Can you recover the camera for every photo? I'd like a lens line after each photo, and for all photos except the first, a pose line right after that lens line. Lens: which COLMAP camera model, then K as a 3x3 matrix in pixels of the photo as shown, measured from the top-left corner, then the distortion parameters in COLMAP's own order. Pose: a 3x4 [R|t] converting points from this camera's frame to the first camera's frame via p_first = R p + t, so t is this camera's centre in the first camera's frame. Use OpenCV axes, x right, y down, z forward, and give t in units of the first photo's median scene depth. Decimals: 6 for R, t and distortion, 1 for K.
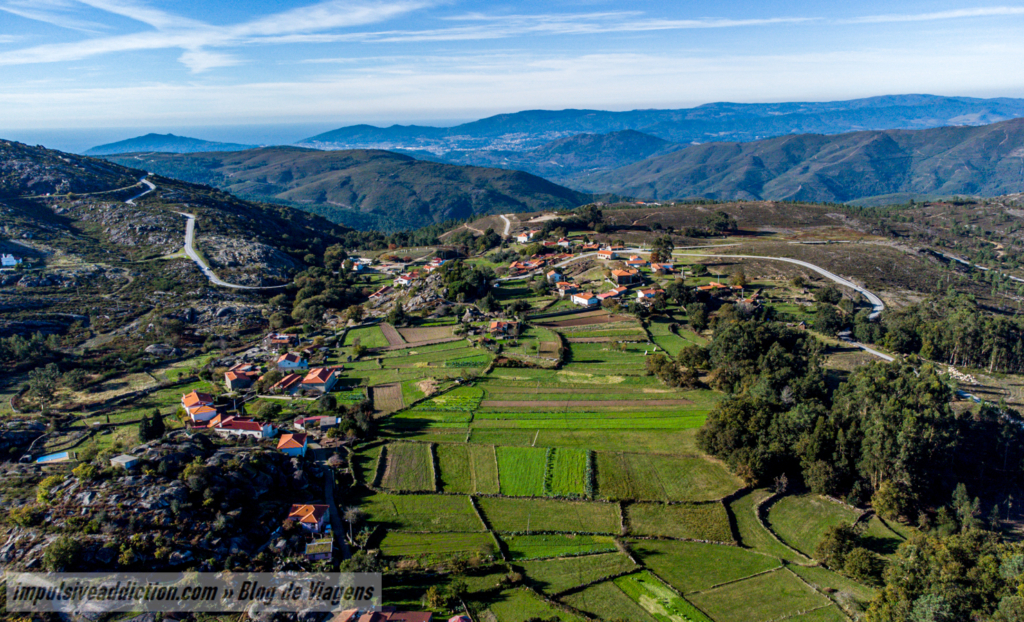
lens RADIAL K [[796.2, 0, 515.7], [0, 796.2, 313.7], [0, 0, 1]] dist [0.015386, 0.057265]
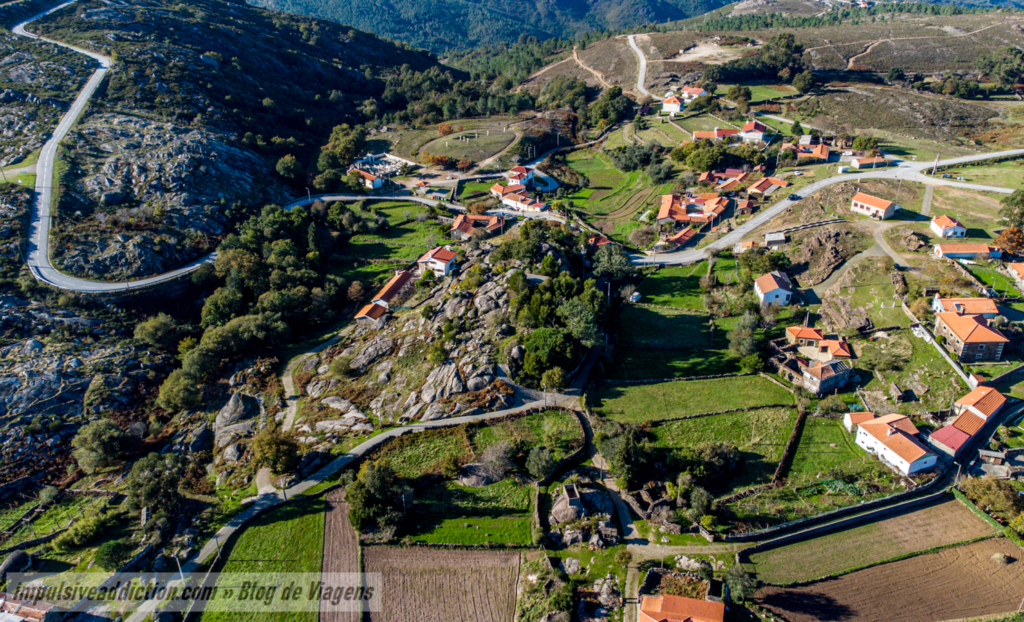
lens RADIAL K [[796.2, 0, 515.7], [0, 796.2, 313.7], [0, 0, 1]] dist [0.015386, 0.057265]
pose [[0.991056, 0.063970, -0.117114, -0.027844], [-0.030934, 0.963837, 0.264692, -0.105792], [0.129812, -0.258702, 0.957195, 0.410023]]
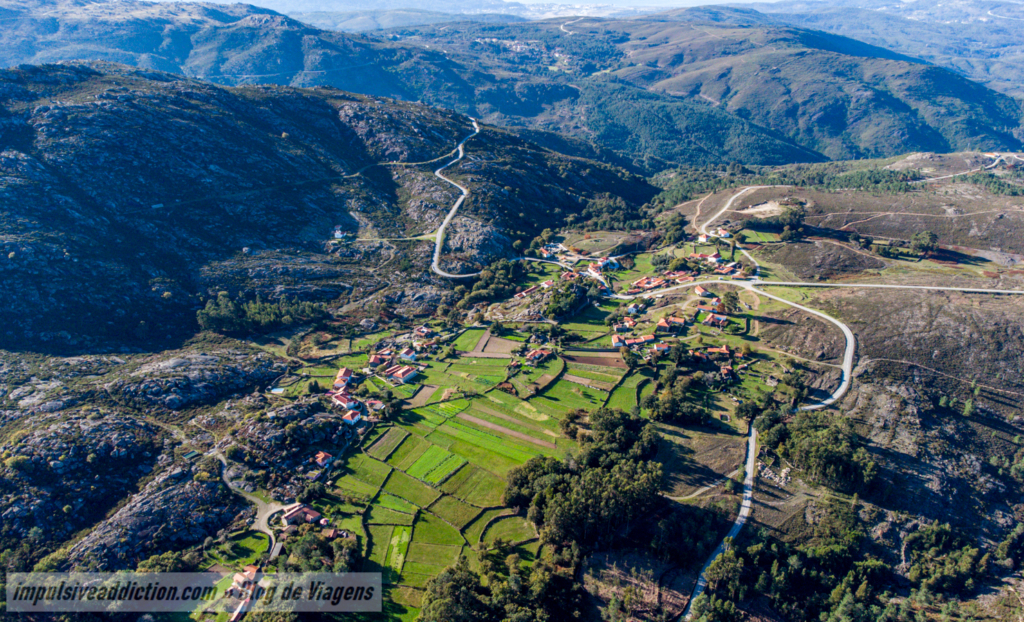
lens RADIAL K [[796.2, 0, 515.7], [0, 796.2, 313.7], [0, 0, 1]] dist [0.015386, 0.057265]
pose [[0.856612, 0.222909, -0.465324, 0.382128], [-0.128137, 0.965514, 0.226634, -0.238822], [0.499796, -0.134513, 0.855634, -0.218431]]
